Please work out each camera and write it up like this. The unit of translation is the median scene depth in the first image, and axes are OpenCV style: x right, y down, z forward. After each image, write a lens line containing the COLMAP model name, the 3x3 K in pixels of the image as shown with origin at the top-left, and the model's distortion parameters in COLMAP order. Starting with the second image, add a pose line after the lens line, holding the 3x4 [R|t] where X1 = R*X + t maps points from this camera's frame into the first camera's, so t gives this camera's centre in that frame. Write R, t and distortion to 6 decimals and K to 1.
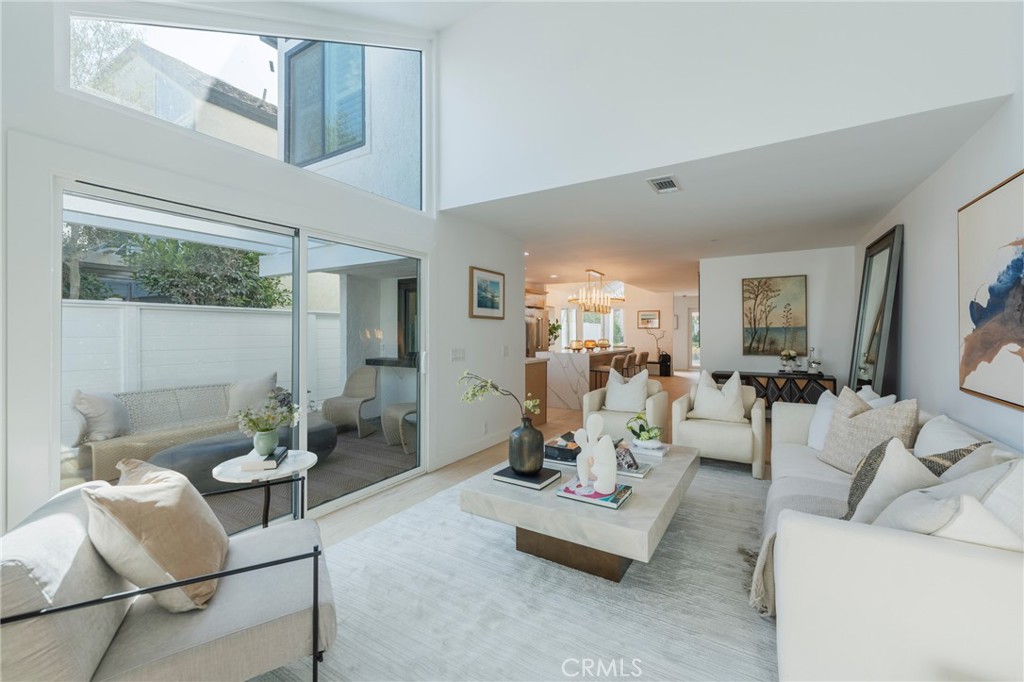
lens RADIAL K [[413.0, 0, 512.8], [0, 413.0, 331.0], [0, 0, 1]] dist [-0.000815, -0.001615]
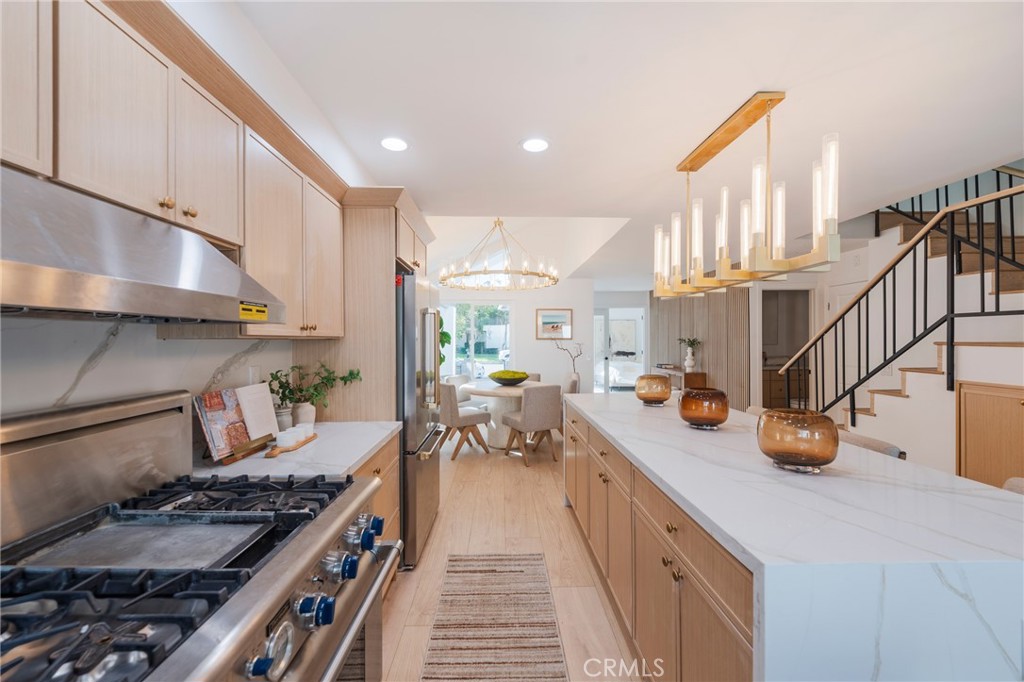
lens RADIAL K [[413.0, 0, 507.2], [0, 413.0, 339.5], [0, 0, 1]] dist [-0.000815, -0.001615]
pose [[0.843366, -0.001810, 0.537337, -0.071803], [0.001421, 0.999998, 0.001137, -0.012797], [-0.537338, -0.000196, 0.843367, 1.003727]]
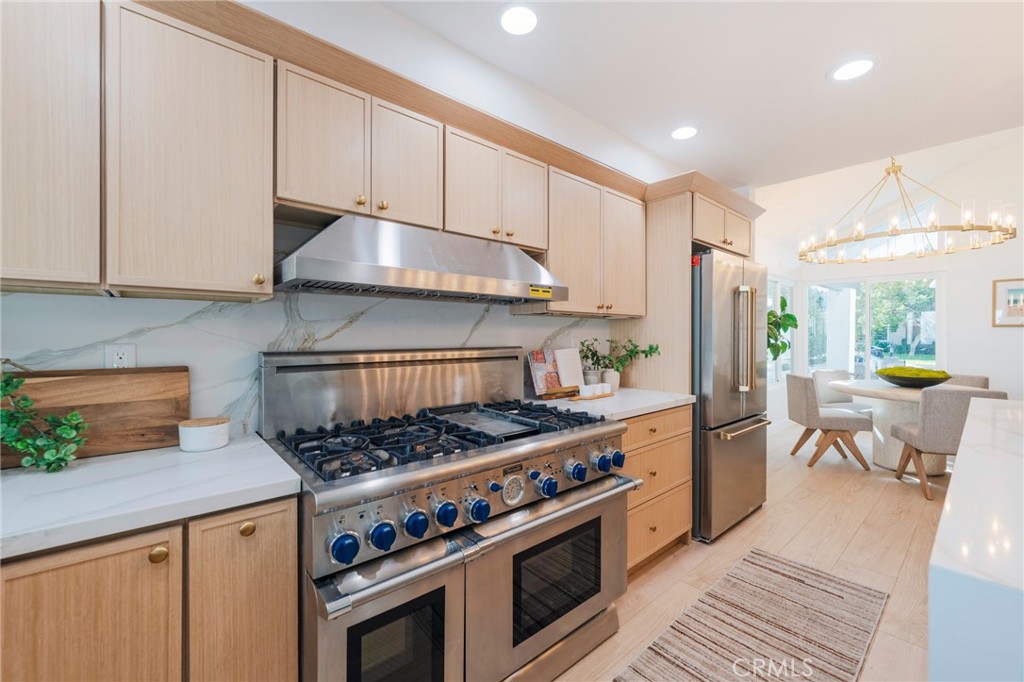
lens RADIAL K [[413.0, 0, 513.2], [0, 413.0, 335.8], [0, 0, 1]] dist [-0.000815, -0.001615]
pose [[0.953838, 0.003543, -0.300300, -0.003051], [-0.002630, 0.999991, 0.003444, 0.003302], [0.300309, -0.002495, 0.953839, 0.950596]]
